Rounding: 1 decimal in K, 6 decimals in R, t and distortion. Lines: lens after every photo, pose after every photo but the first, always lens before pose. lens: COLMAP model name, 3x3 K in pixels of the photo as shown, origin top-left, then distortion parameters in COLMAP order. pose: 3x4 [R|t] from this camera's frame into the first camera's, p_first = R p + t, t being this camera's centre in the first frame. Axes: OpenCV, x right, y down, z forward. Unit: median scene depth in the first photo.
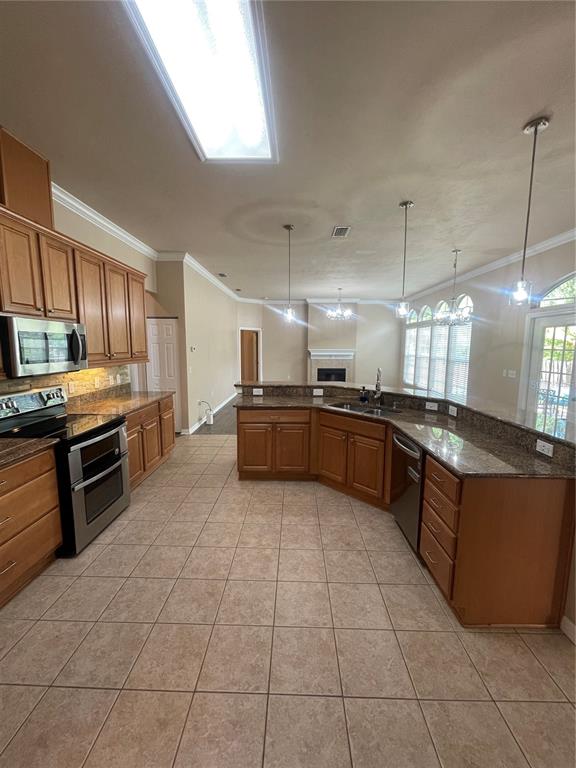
lens RADIAL K [[308.8, 0, 286.5], [0, 308.8, 386.2], [0, 0, 1]] dist [-0.000468, 0.000109]
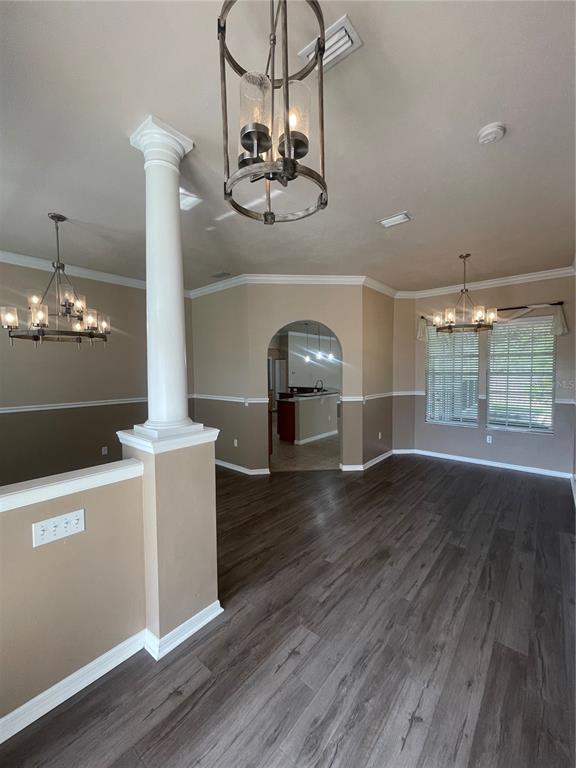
lens RADIAL K [[308.8, 0, 286.5], [0, 308.8, 386.2], [0, 0, 1]] dist [-0.000468, 0.000109]
pose [[0.778079, 0.026196, -0.627621, 1.416191], [-0.074770, 0.995889, -0.051127, 0.122070], [0.623701, 0.086708, 0.776839, -0.972004]]
